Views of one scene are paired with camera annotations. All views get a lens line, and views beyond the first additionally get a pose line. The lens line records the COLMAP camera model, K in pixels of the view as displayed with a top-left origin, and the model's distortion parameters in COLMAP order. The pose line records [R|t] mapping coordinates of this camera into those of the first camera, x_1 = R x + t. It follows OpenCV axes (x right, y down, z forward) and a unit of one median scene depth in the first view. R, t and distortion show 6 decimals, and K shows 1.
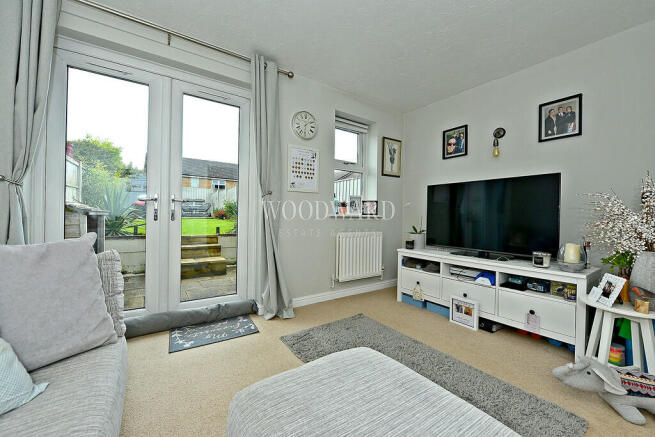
lens RADIAL K [[258.4, 0, 329.6], [0, 258.4, 215.6], [0, 0, 1]] dist [-0.001064, -0.005858]
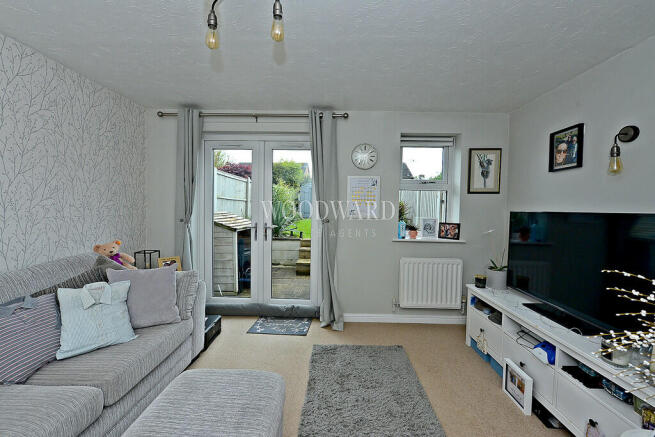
lens RADIAL K [[258.4, 0, 329.6], [0, 258.4, 215.6], [0, 0, 1]] dist [-0.001064, -0.005858]
pose [[0.806657, 0.015528, -0.590816, 0.418640], [-0.003449, 0.999761, 0.021568, -0.122726], [0.591010, -0.015360, 0.806518, 0.041705]]
